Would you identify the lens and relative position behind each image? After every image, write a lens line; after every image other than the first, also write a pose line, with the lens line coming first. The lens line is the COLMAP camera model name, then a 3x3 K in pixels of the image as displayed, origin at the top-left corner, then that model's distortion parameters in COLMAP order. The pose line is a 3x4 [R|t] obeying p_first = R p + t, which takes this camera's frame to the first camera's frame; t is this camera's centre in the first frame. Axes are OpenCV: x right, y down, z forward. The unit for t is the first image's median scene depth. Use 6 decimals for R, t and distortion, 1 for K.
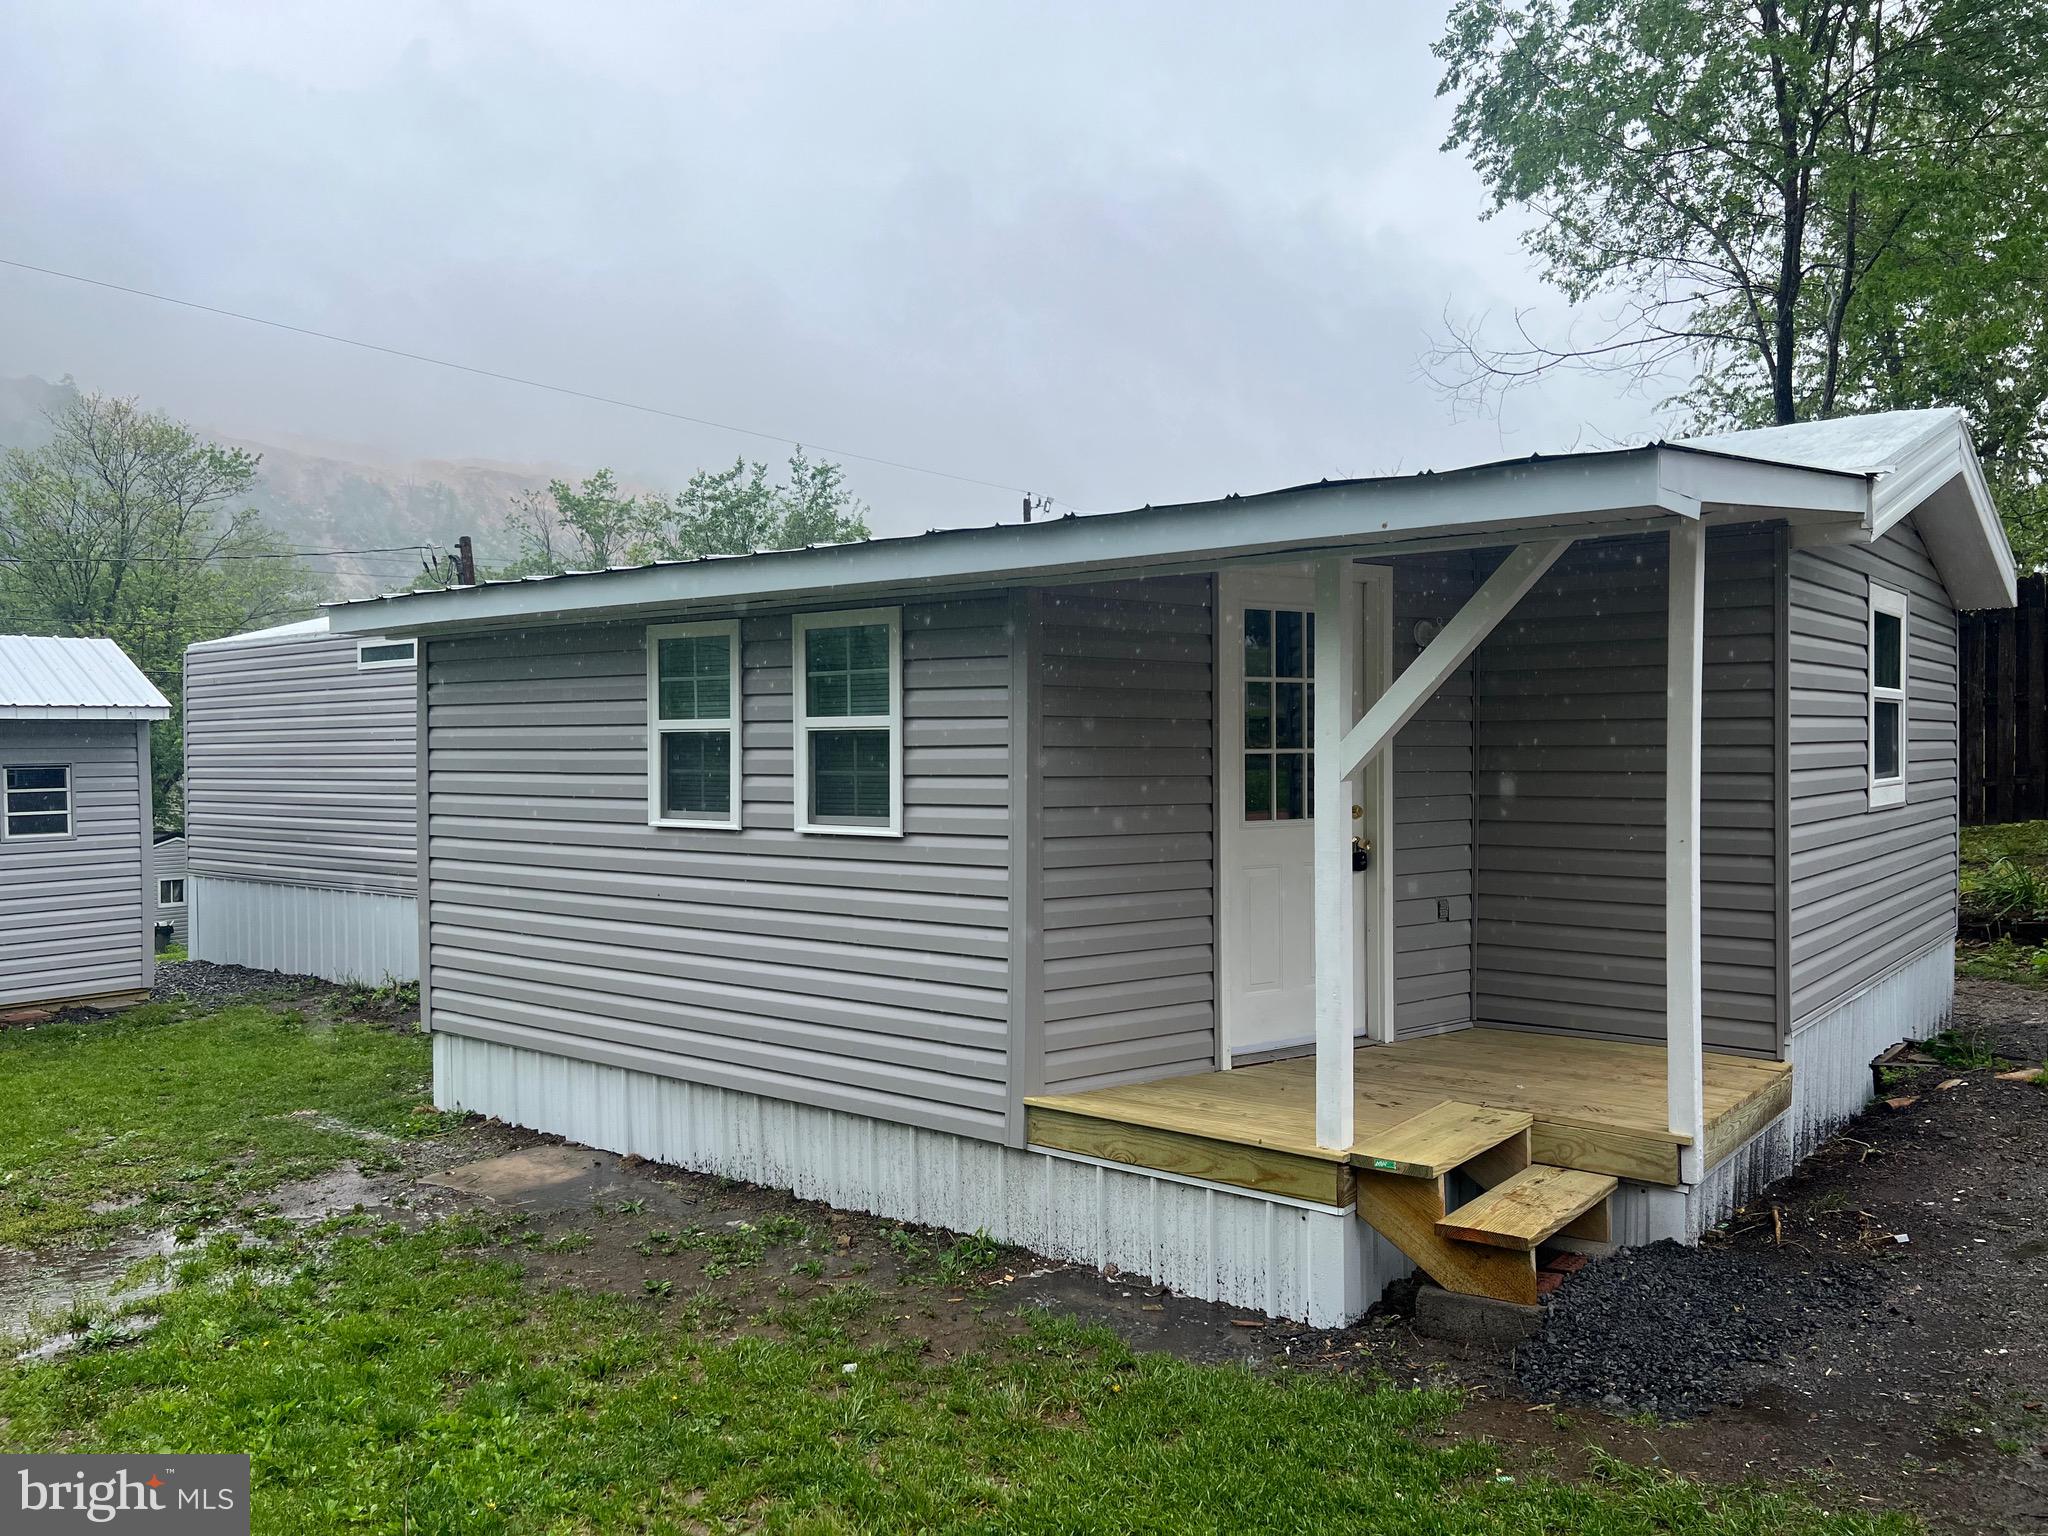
lens RADIAL K [[1545.2, 0, 989.7], [0, 1545.2, 766.4], [0, 0, 1]] dist [0.075040, -0.081214]
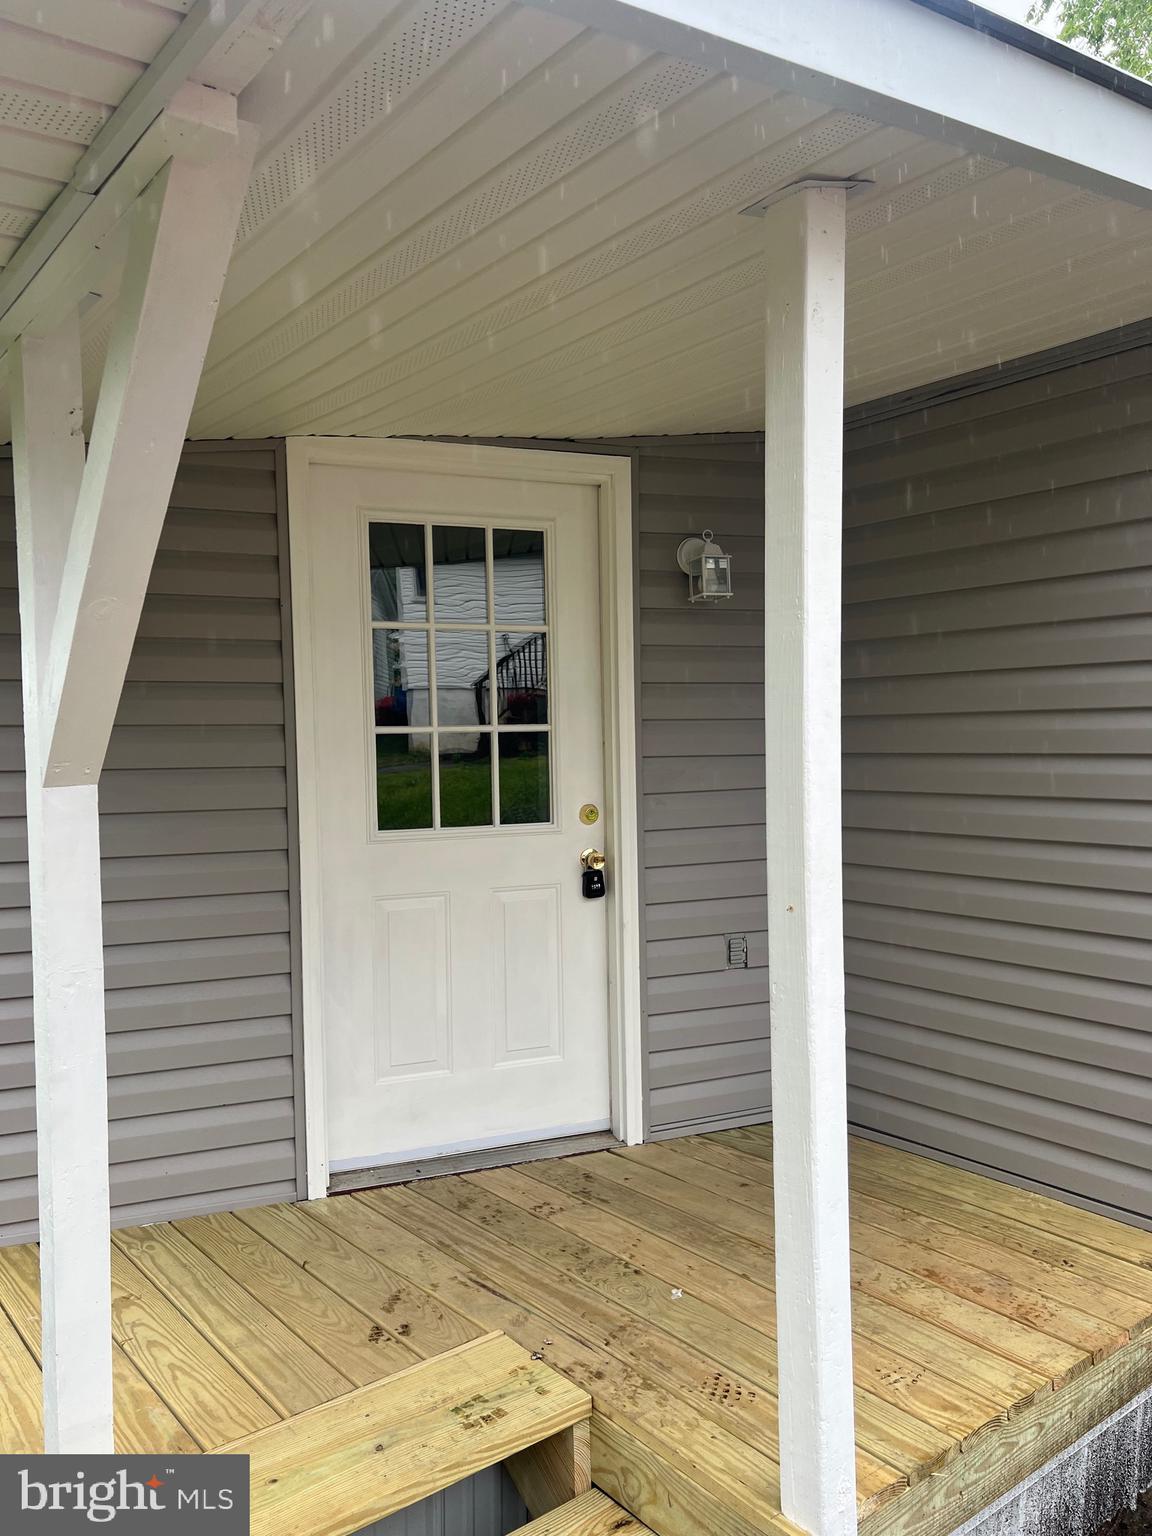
lens RADIAL K [[1158.9, 0, 569.2], [0, 1158.9, 766.4], [0, 0, 1]] dist [0.075040, -0.081214]
pose [[0.971168, -0.001101, -0.238393, 0.352102], [0.008738, 0.999482, 0.030981, -0.008506], [0.238236, -0.032171, 0.970674, 0.487219]]
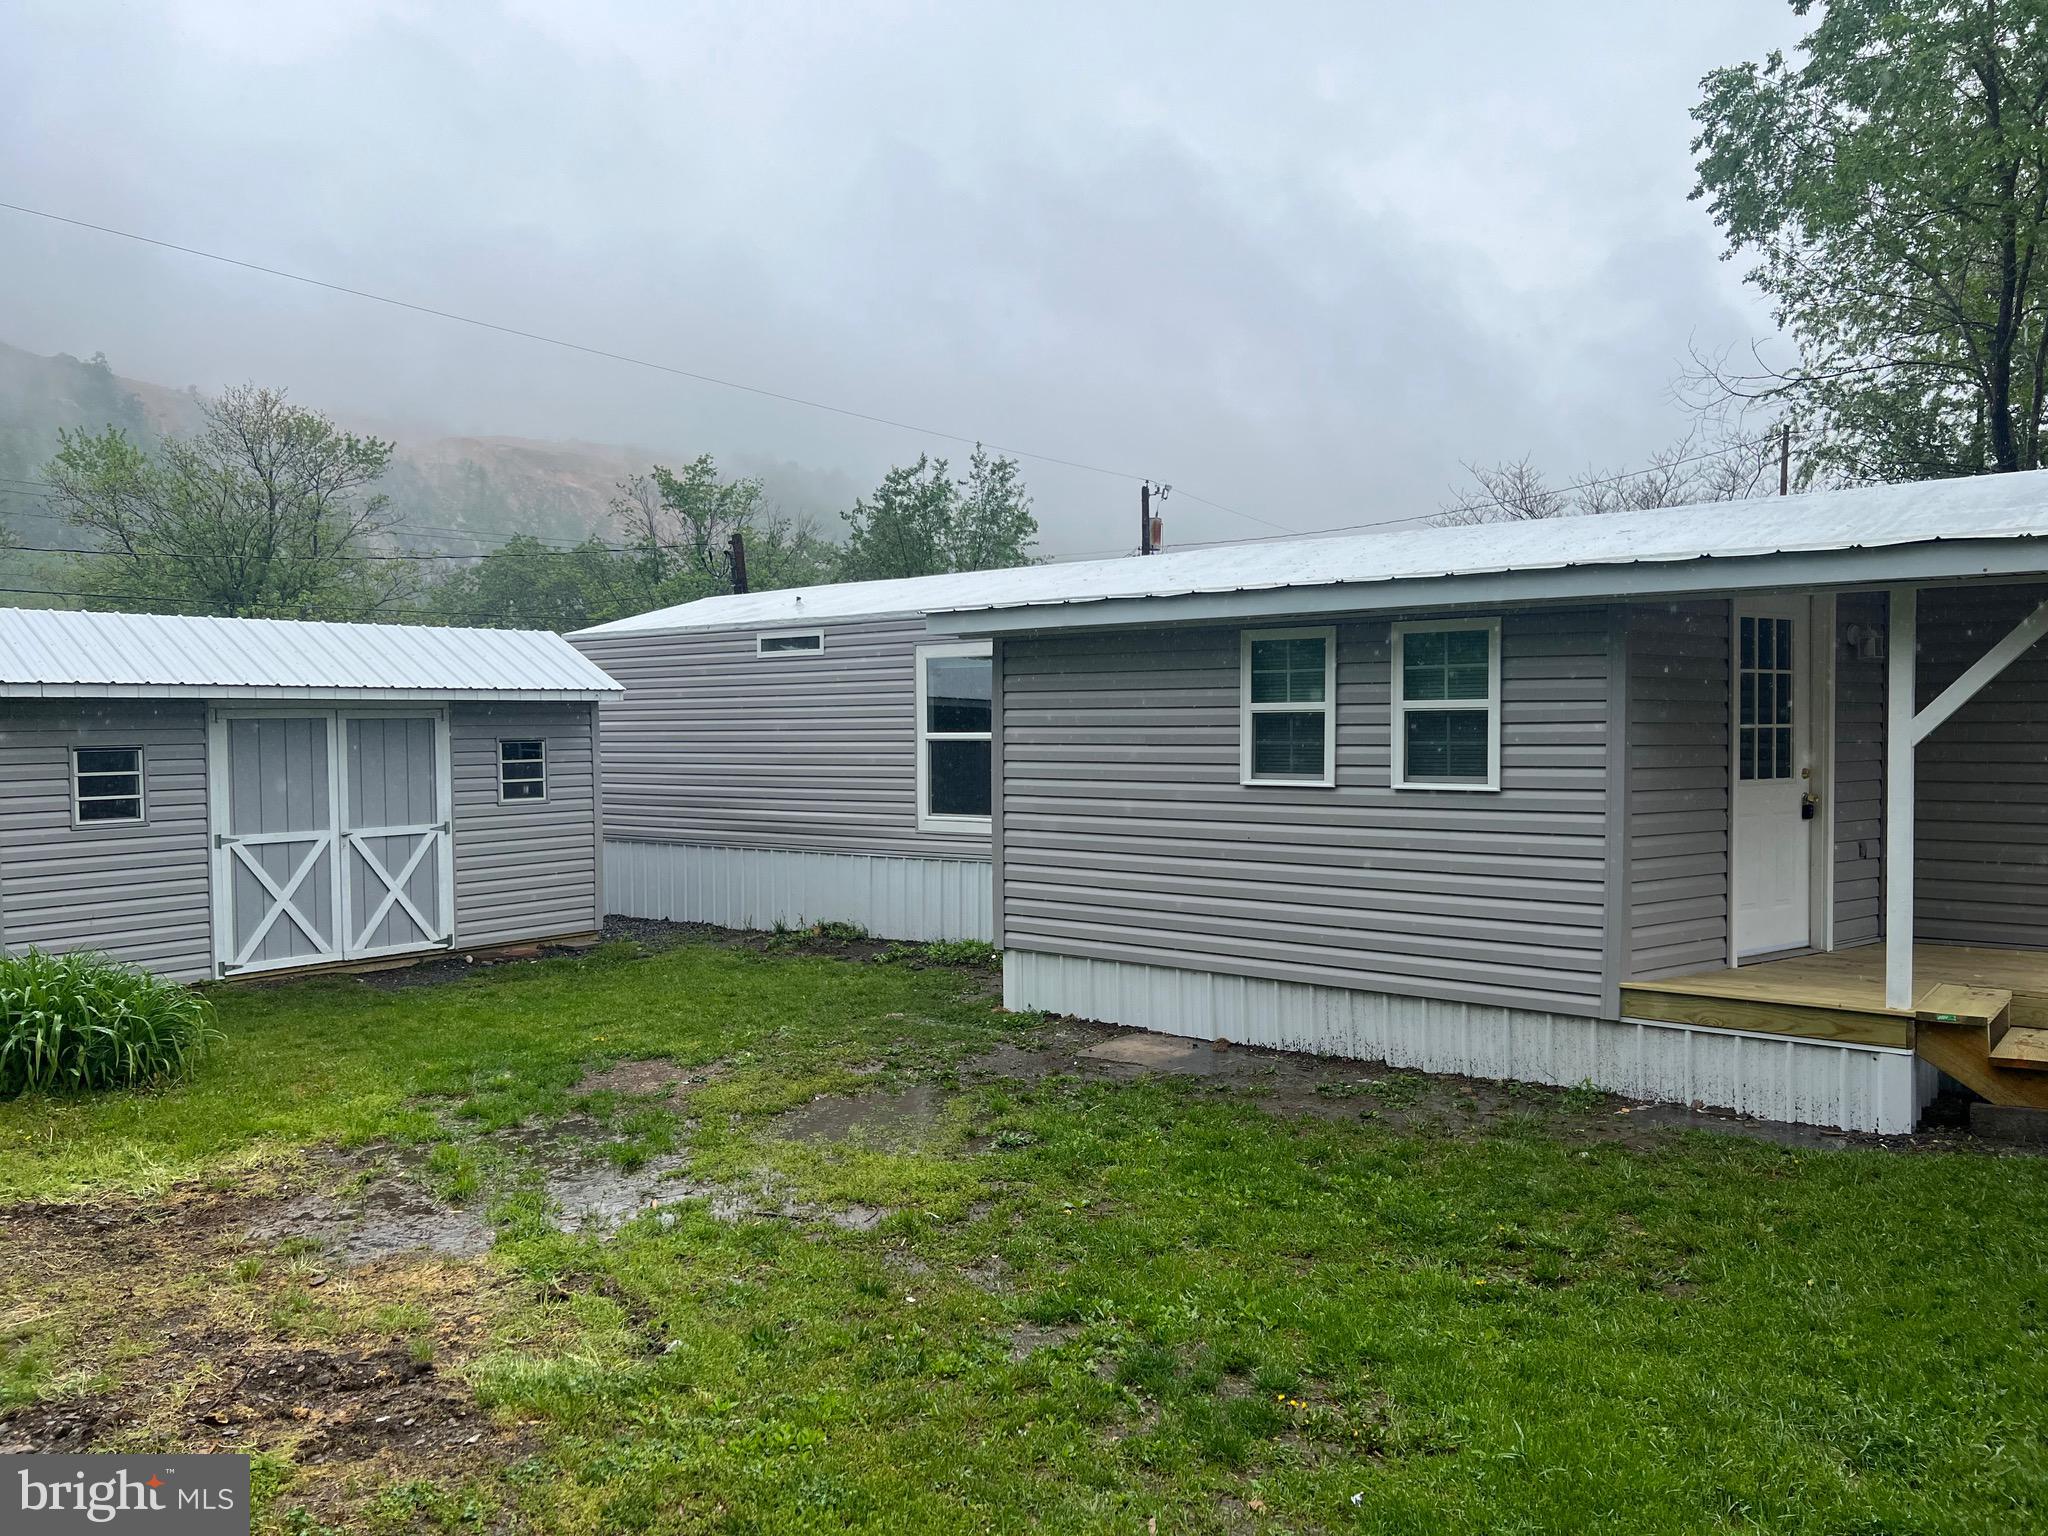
lens RADIAL K [[1545.2, 0, 1017.4], [0, 1545.2, 766.8], [0, 0, 1]] dist [0.075040, -0.081214]
pose [[0.999990, -0.001029, 0.004390, -0.425216], [0.000965, 0.999892, 0.014690, 0.004340], [-0.004405, -0.014686, 0.999882, -0.298258]]
